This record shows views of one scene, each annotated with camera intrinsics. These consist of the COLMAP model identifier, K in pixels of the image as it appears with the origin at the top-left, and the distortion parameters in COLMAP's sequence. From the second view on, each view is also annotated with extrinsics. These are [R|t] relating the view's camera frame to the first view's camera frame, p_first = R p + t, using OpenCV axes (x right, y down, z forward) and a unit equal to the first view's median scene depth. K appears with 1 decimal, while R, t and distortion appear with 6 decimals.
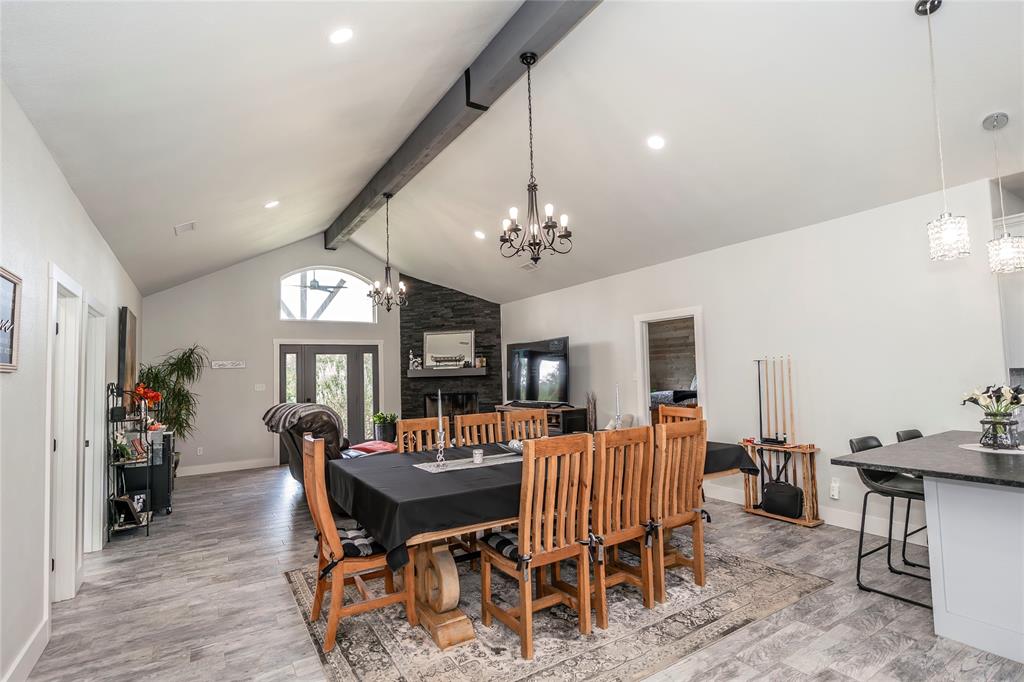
lens RADIAL K [[470.9, 0, 507.0], [0, 470.9, 345.9], [0, 0, 1]] dist [-0.006931, 0.000131]
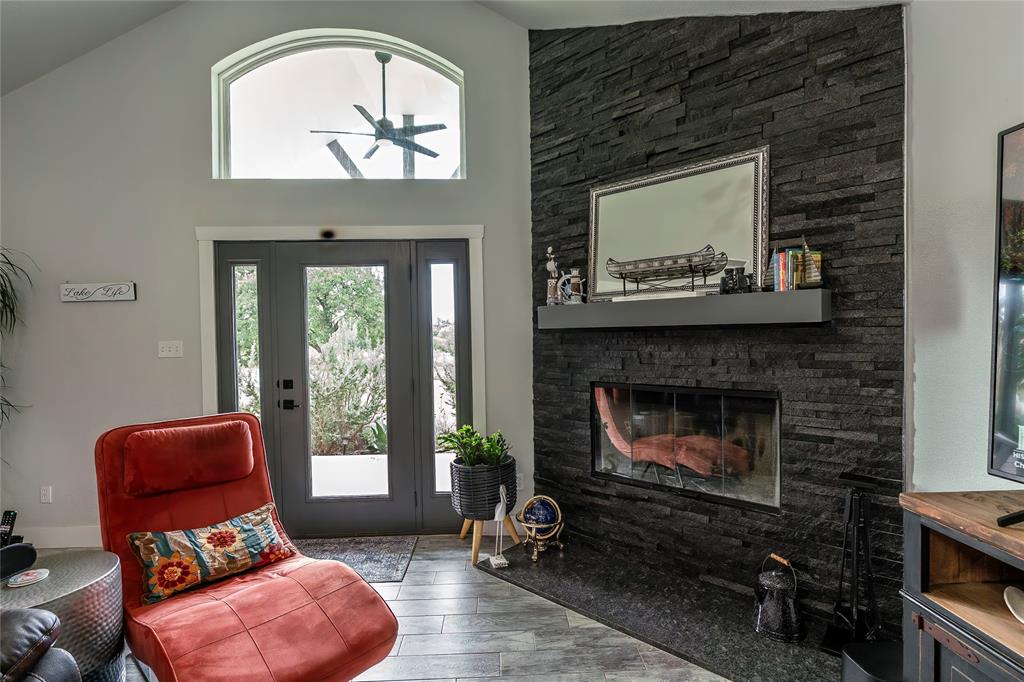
lens RADIAL K [[470.9, 0, 526.1], [0, 470.9, 340.6], [0, 0, 1]] dist [-0.006931, 0.000131]
pose [[0.857954, 0.023413, -0.513193, -0.131608], [0.019545, 0.996750, 0.078150, 0.129936], [0.513355, -0.077079, 0.854708, 1.899957]]
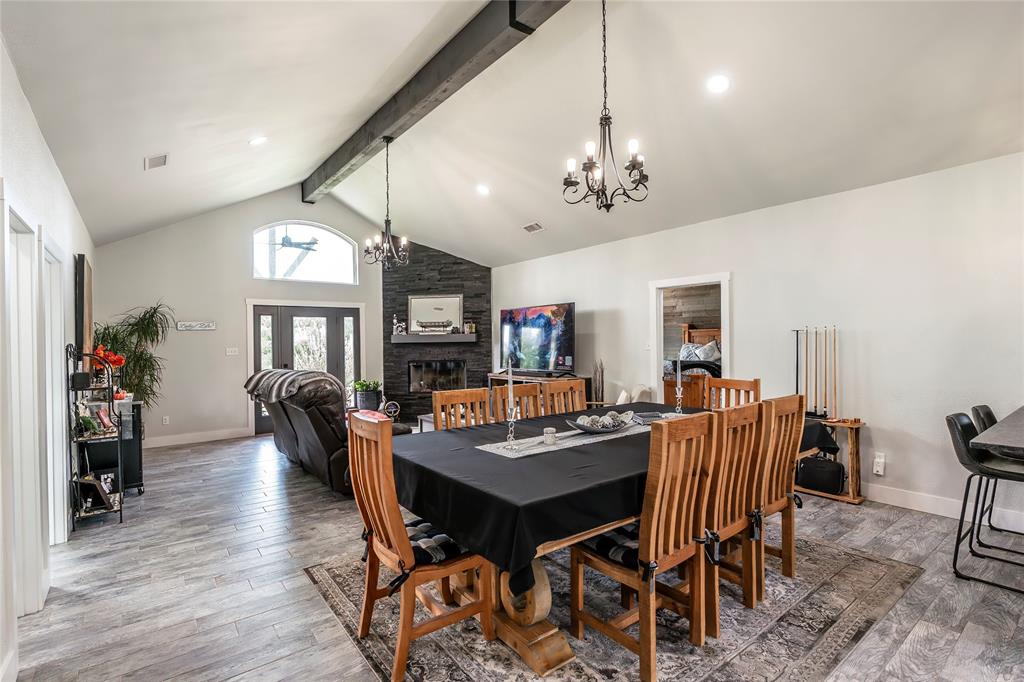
lens RADIAL K [[470.9, 0, 512.0], [0, 470.9, 338.9], [0, 0, 1]] dist [-0.006931, 0.000131]
pose [[0.996693, 0.015363, 0.079788, -0.120659], [-0.019651, 0.998388, 0.053244, 0.009671], [-0.078841, -0.054635, 0.995389, 0.102595]]
